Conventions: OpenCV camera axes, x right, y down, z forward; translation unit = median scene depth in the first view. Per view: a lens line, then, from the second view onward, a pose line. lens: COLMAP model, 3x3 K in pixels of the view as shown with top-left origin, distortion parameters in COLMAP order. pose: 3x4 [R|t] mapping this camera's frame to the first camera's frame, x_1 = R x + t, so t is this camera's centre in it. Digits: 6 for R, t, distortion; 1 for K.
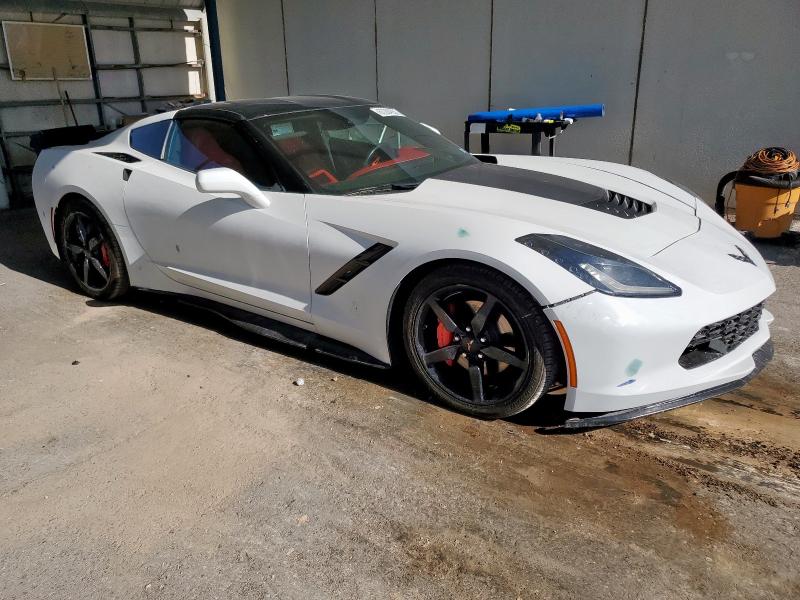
lens RADIAL K [[666.4, 0, 400.0], [0, 666.4, 300.0], [0, 0, 1]] dist [-0.007467, -0.006909]
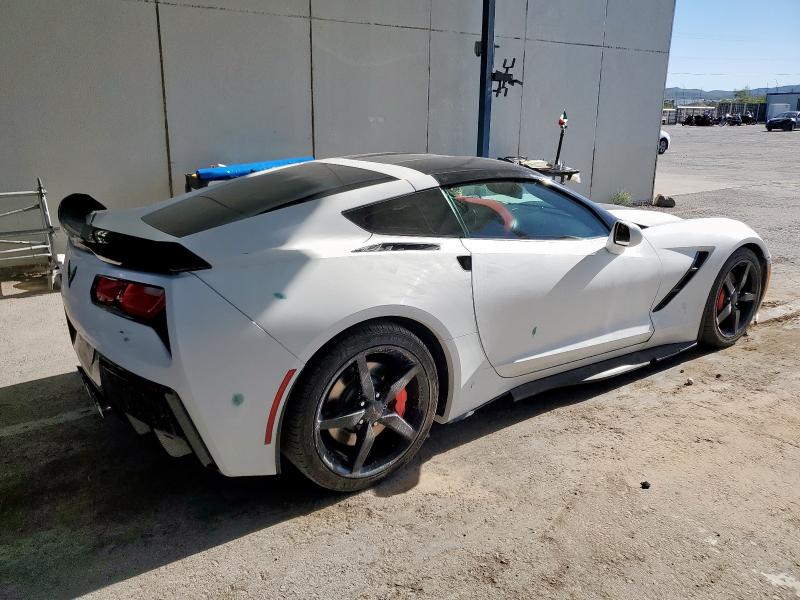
lens RADIAL K [[666.4, 0, 400.0], [0, 666.4, 300.0], [0, 0, 1]] dist [-0.007467, -0.006909]
pose [[0.331503, -0.238068, 0.912923, -1.266229], [0.320543, 0.938499, 0.128341, -0.306240], [-0.887332, 0.250086, 0.387427, 0.879671]]
